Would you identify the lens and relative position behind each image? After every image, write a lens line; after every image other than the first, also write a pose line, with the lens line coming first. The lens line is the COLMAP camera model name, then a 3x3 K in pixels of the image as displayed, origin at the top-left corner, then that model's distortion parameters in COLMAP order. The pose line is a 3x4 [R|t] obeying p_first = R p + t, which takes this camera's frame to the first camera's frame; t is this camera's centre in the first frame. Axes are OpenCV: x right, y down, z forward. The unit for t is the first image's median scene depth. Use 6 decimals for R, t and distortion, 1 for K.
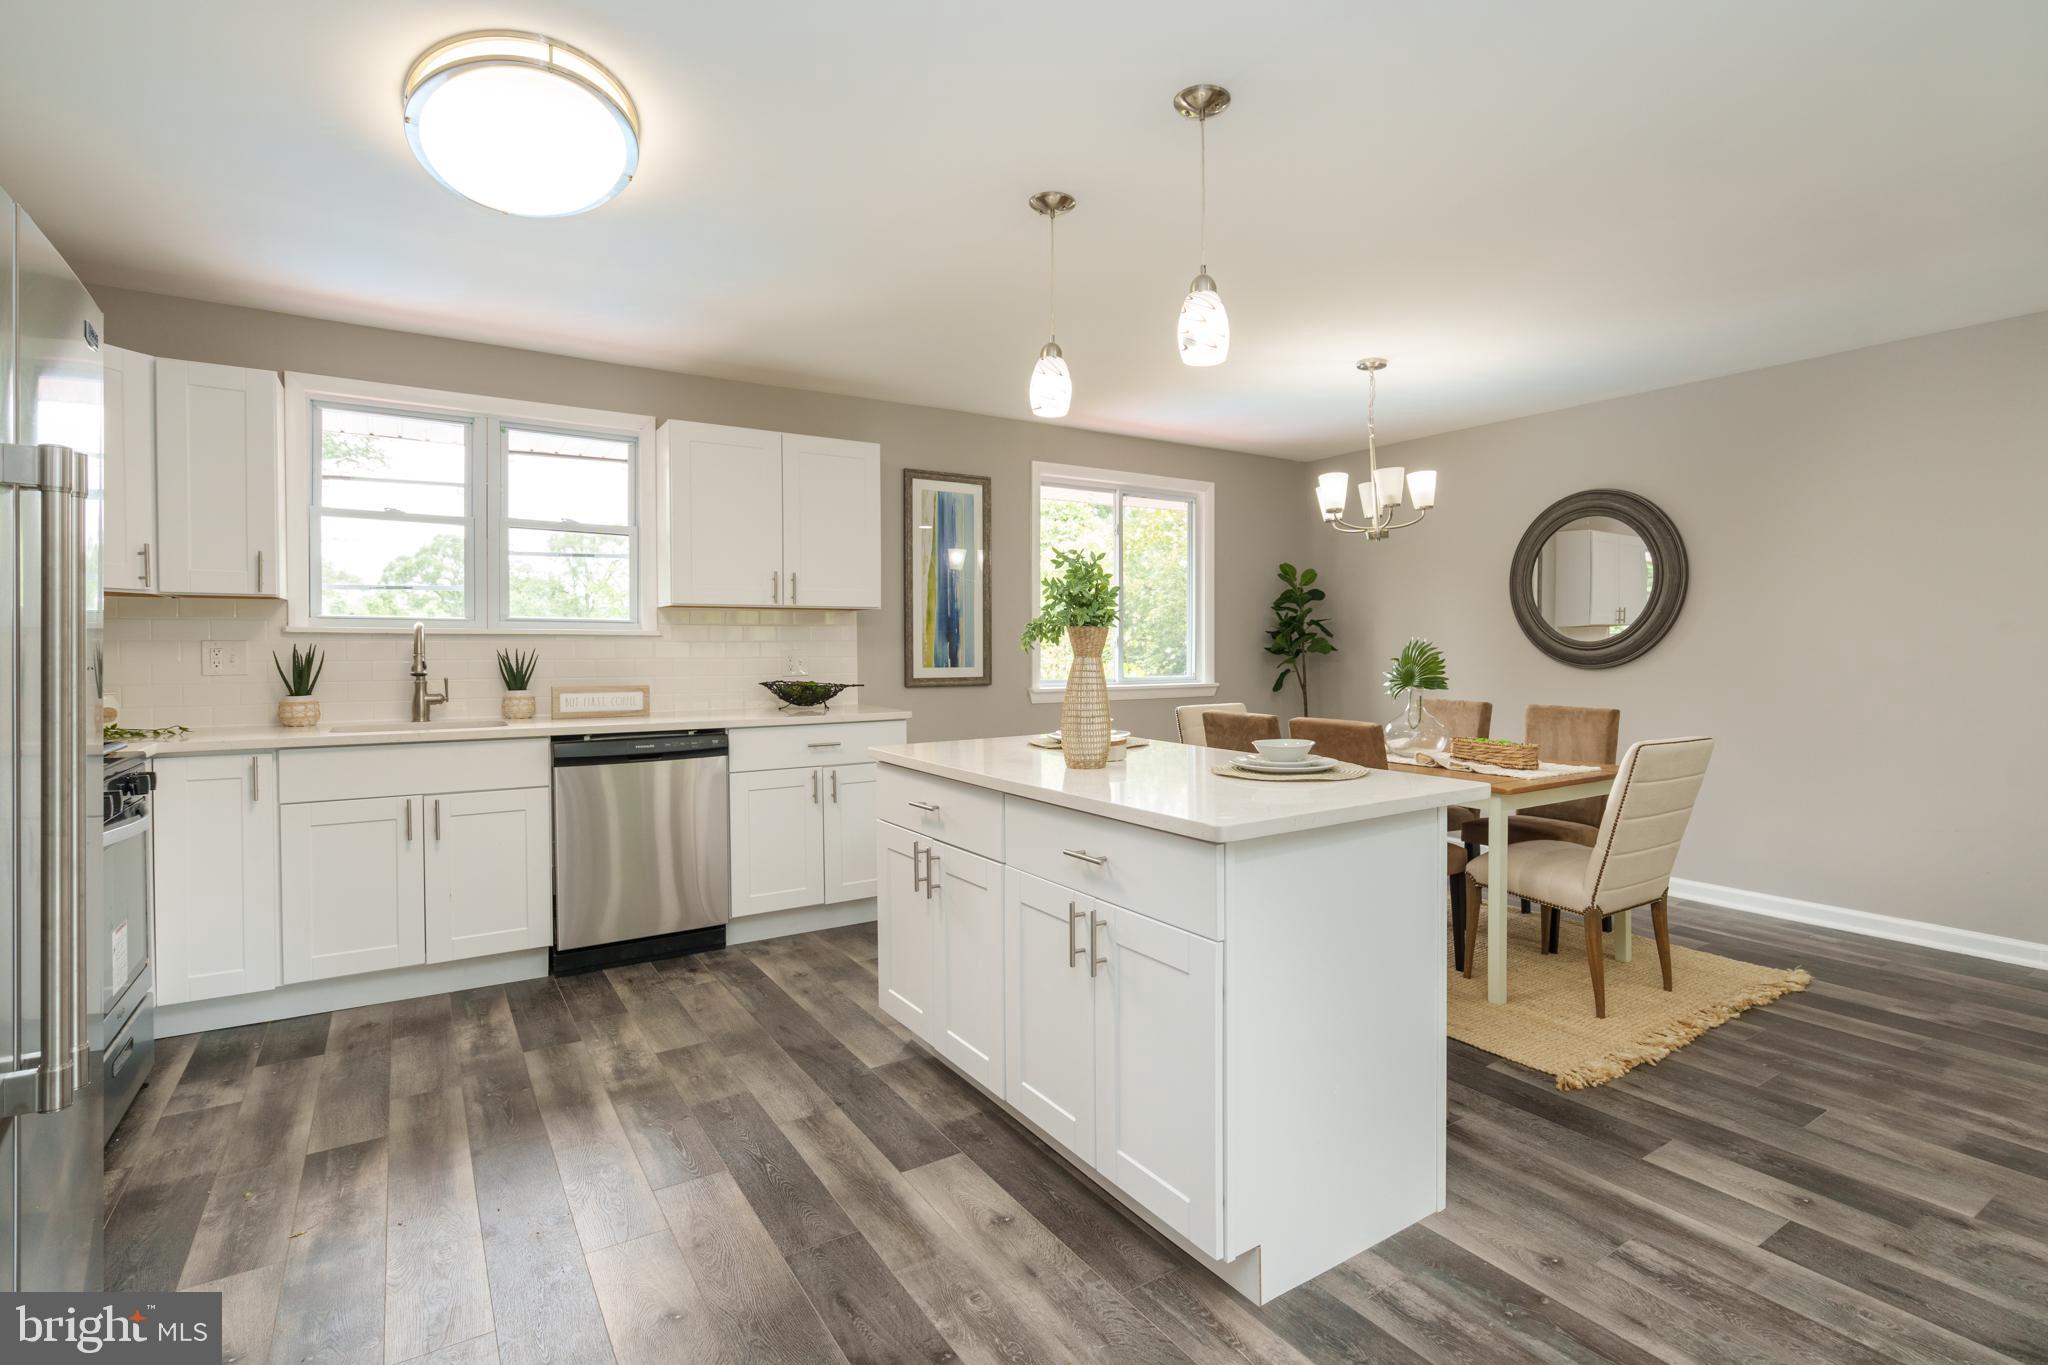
lens RADIAL K [[884.8, 0, 893.2], [0, 884.8, 650.5], [0, 0, 1]] dist [-0.000184, 0.000062]
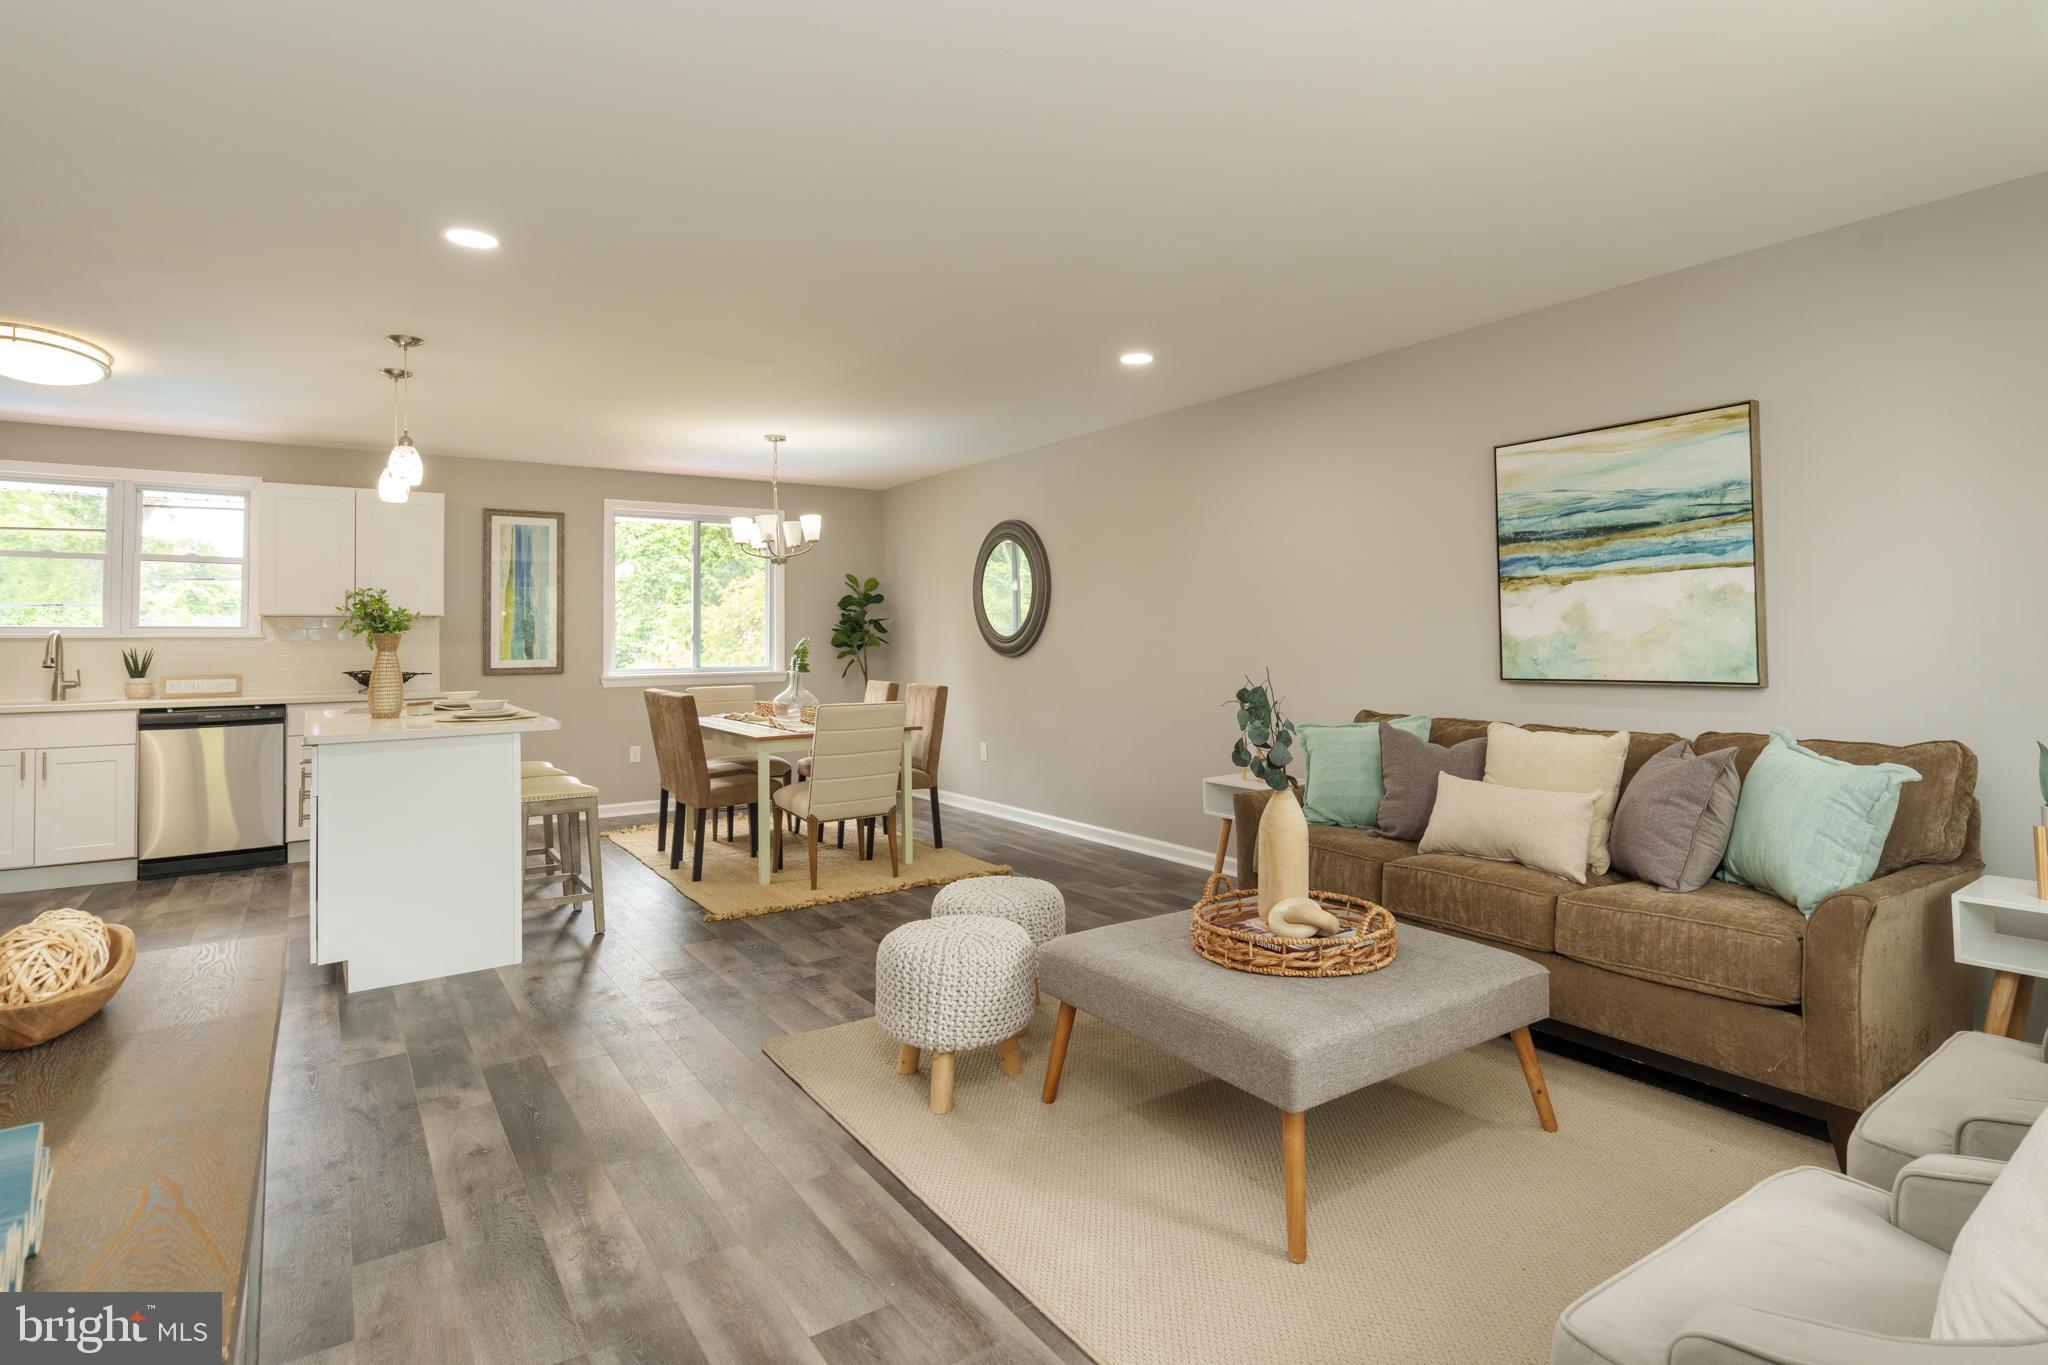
lens RADIAL K [[1041.4, 0, 1032.8], [0, 1041.4, 611.8], [0, 0, 1]] dist [-0.009922, -0.001115]
pose [[0.999626, -0.006347, 0.026602, 0.913552], [0.007020, 0.999656, -0.025276, -0.008296], [-0.026433, 0.025453, 0.999327, -0.648918]]
